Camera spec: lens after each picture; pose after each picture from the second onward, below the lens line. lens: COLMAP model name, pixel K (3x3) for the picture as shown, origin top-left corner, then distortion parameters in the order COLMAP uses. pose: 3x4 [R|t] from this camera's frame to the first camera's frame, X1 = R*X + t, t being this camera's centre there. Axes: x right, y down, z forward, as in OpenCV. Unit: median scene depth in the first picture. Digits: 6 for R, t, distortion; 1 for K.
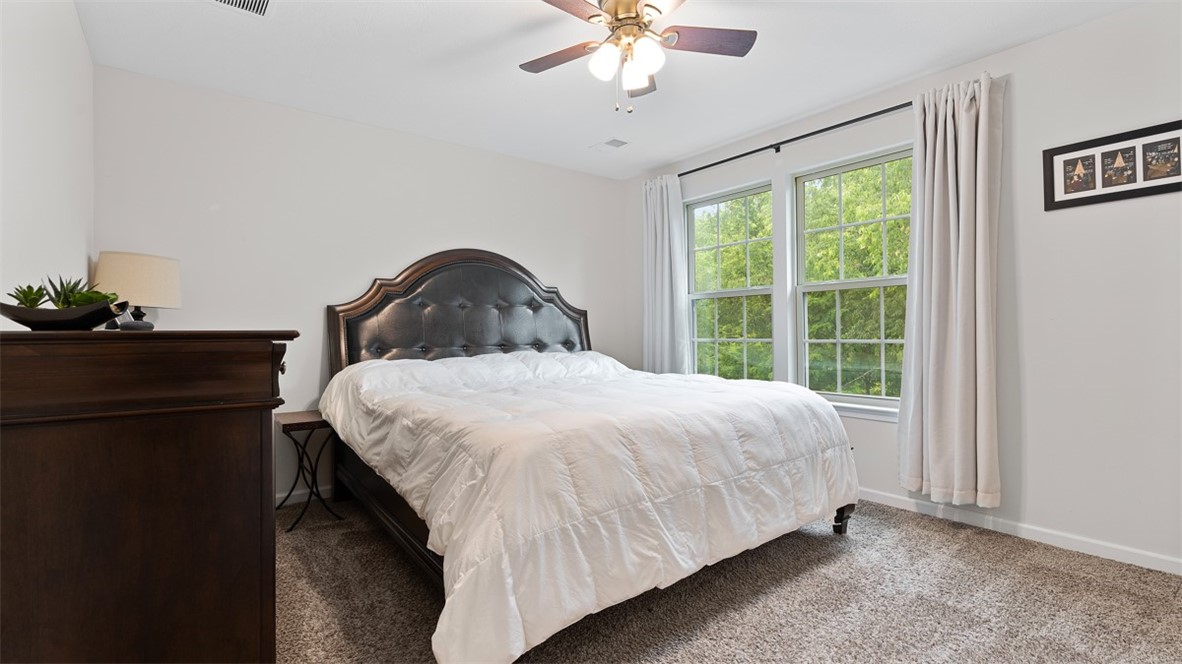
lens RADIAL K [[535.0, 0, 585.8], [0, 535.0, 324.6], [0, 0, 1]] dist [-0.010928, 0.005585]
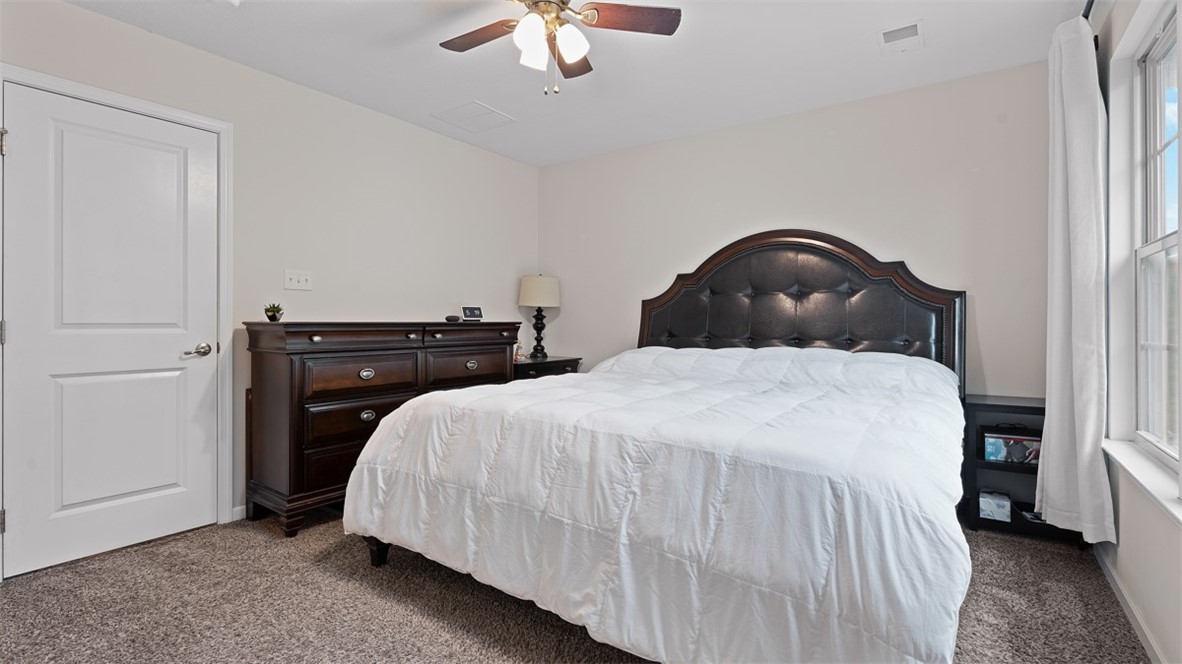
lens RADIAL K [[535.0, 0, 564.4], [0, 535.0, 317.6], [0, 0, 1]] dist [-0.010928, 0.005585]
pose [[0.257189, -0.000103, -0.966361, 0.632352], [0.013805, 0.999898, 0.003567, -0.004323], [0.966262, -0.014258, 0.257164, 0.492041]]
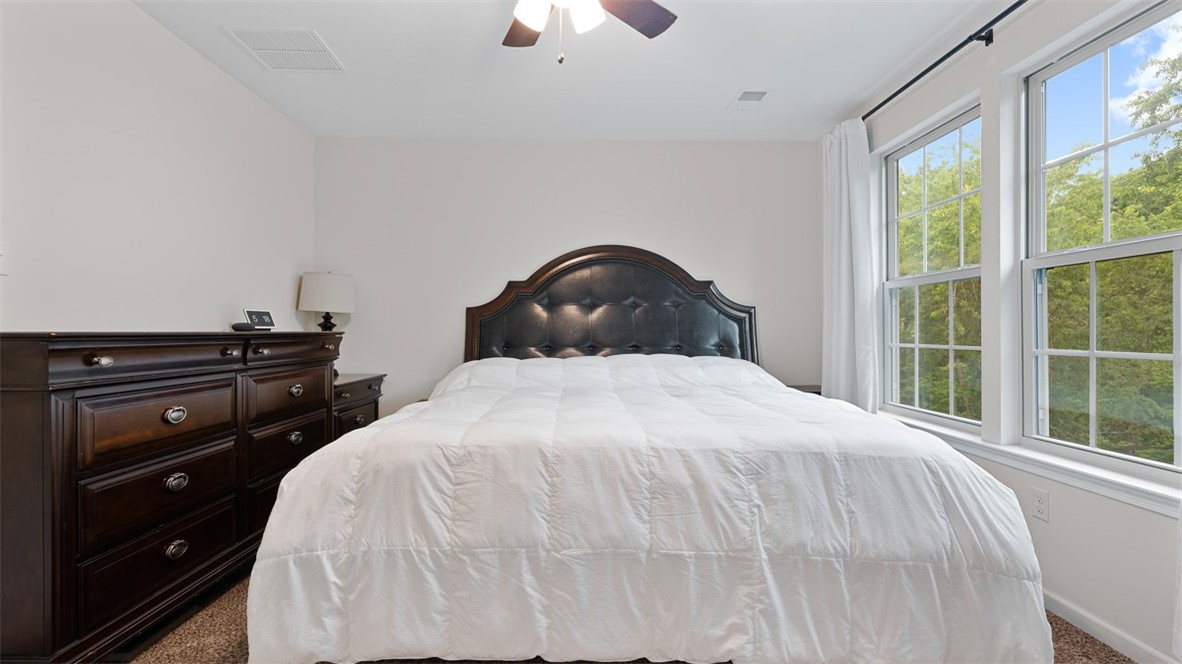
lens RADIAL K [[535.0, 0, 603.3], [0, 535.0, 330.6], [0, 0, 1]] dist [-0.010928, 0.005585]
pose [[0.790760, 0.005019, -0.612106, 0.371479], [0.006404, 0.999844, 0.016471, -0.006130], [0.612093, -0.016945, 0.790604, 0.232391]]
